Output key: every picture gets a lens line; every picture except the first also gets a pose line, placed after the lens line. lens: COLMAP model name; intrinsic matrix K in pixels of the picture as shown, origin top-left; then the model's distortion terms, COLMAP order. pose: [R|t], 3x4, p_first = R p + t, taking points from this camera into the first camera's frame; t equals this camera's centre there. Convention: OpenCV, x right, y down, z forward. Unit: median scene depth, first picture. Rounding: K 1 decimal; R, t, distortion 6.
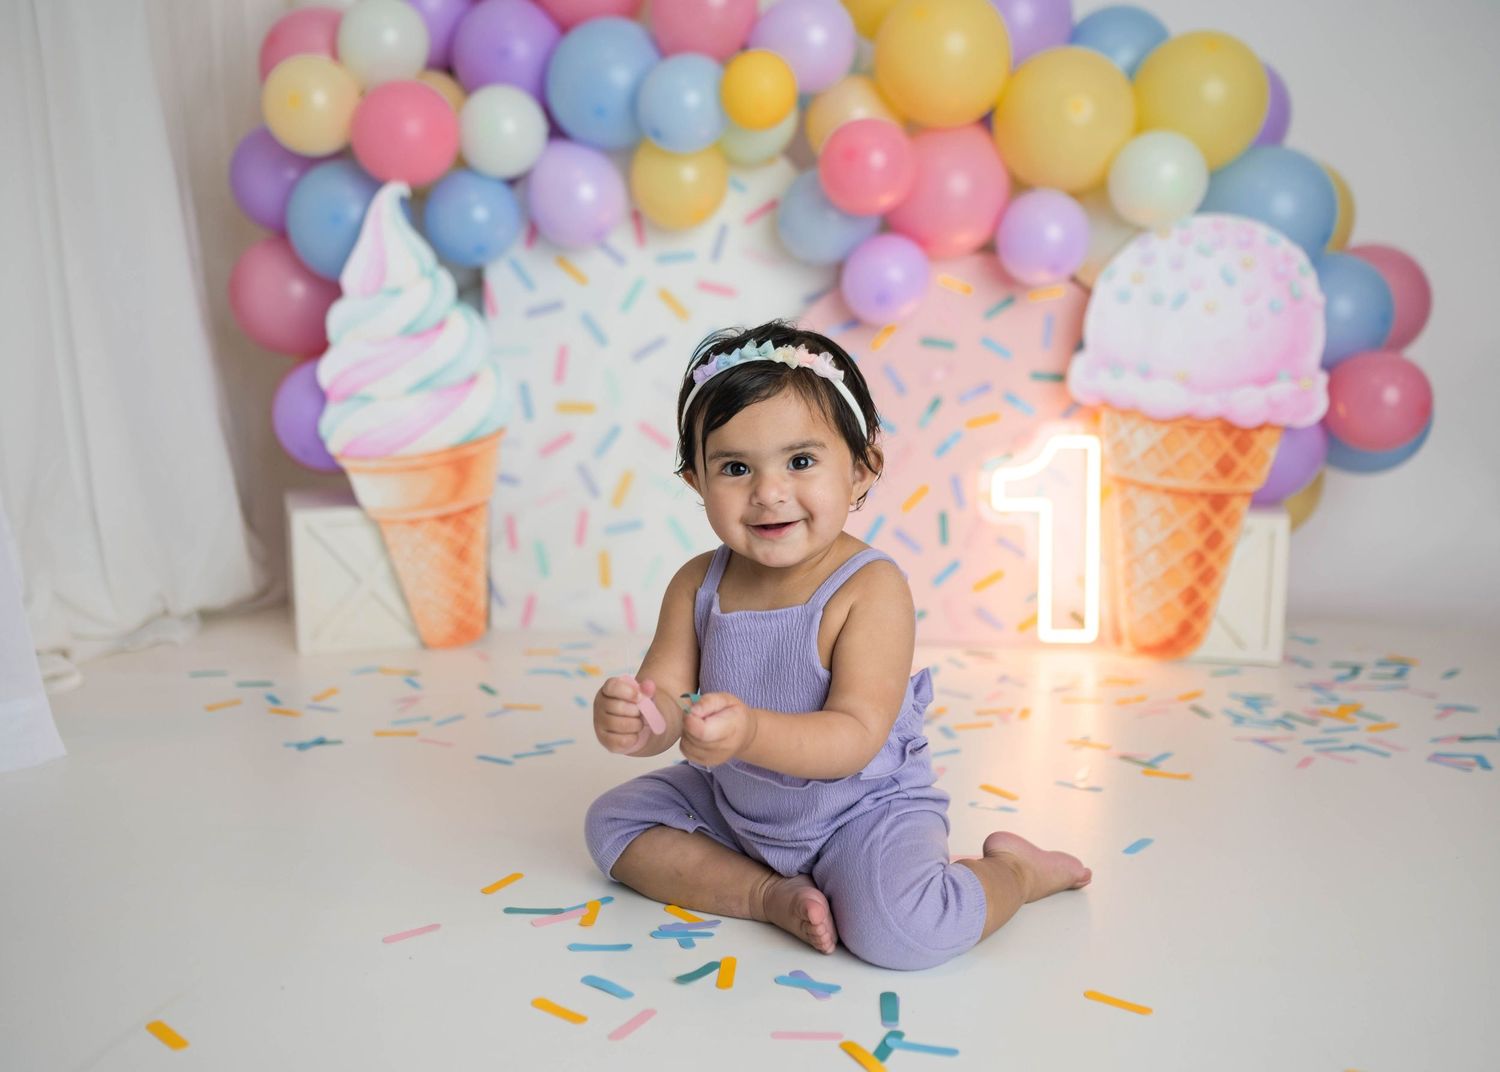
lens RADIAL K [[1559.7, 0, 689.6], [0, 1559.7, 555.7], [0, 0, 1]] dist [-0.014749, 0.000000]
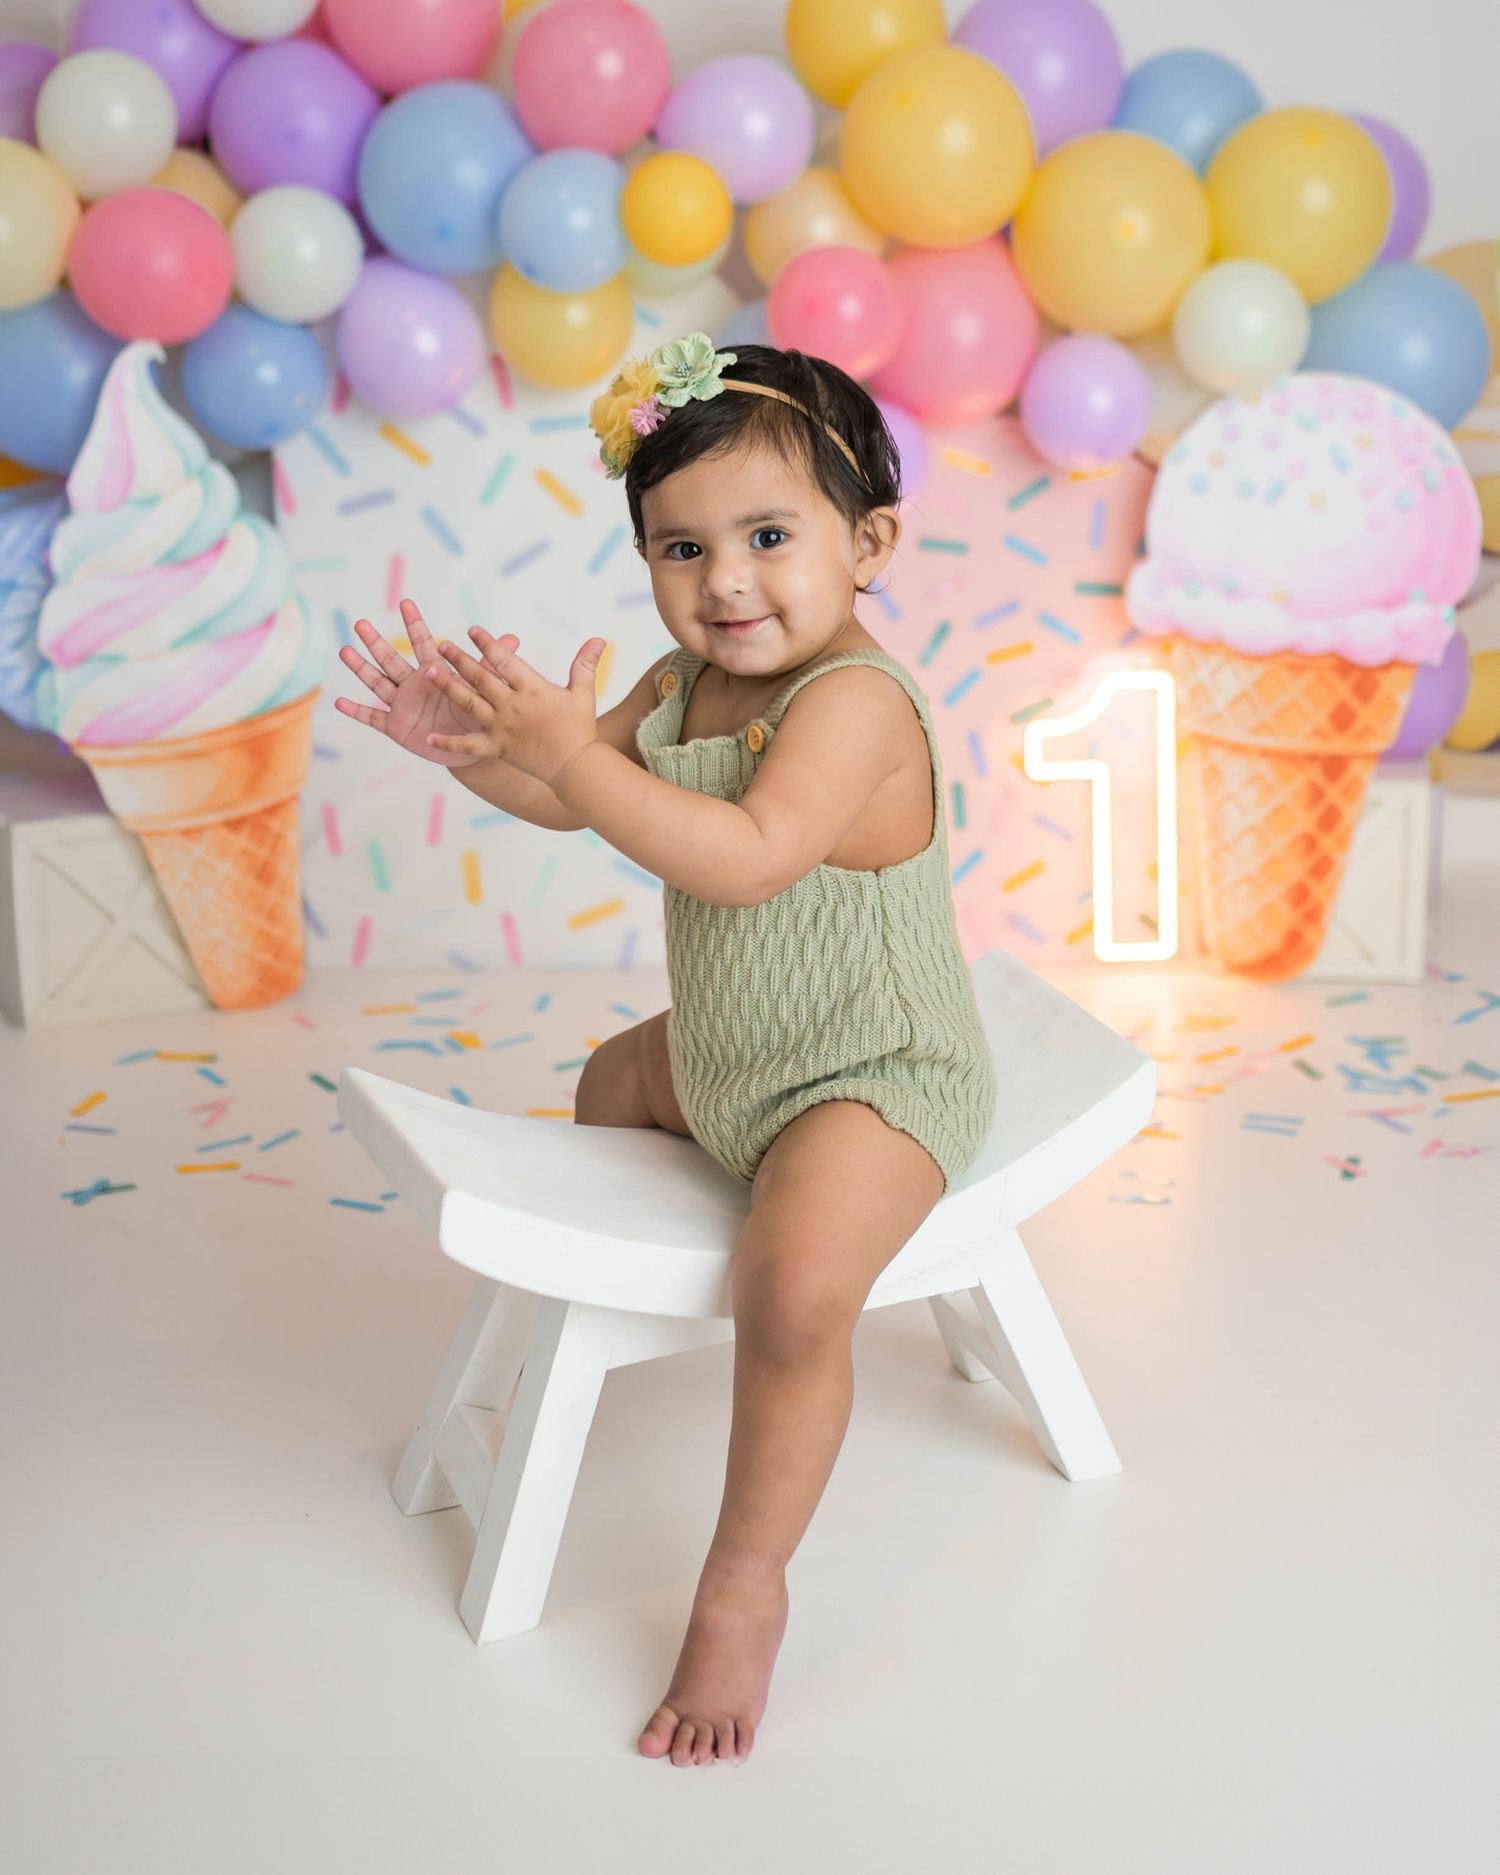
lens RADIAL K [[2771.6, 0, 878.0], [0, 2771.6, 857.9], [0, 0, 1]] dist [-0.026120, 0.000000]
pose [[0.991366, -0.043565, 0.123674, -0.030116], [0.031805, 0.994919, 0.095523, -0.119458], [-0.127207, -0.090765, 0.987715, -0.240870]]
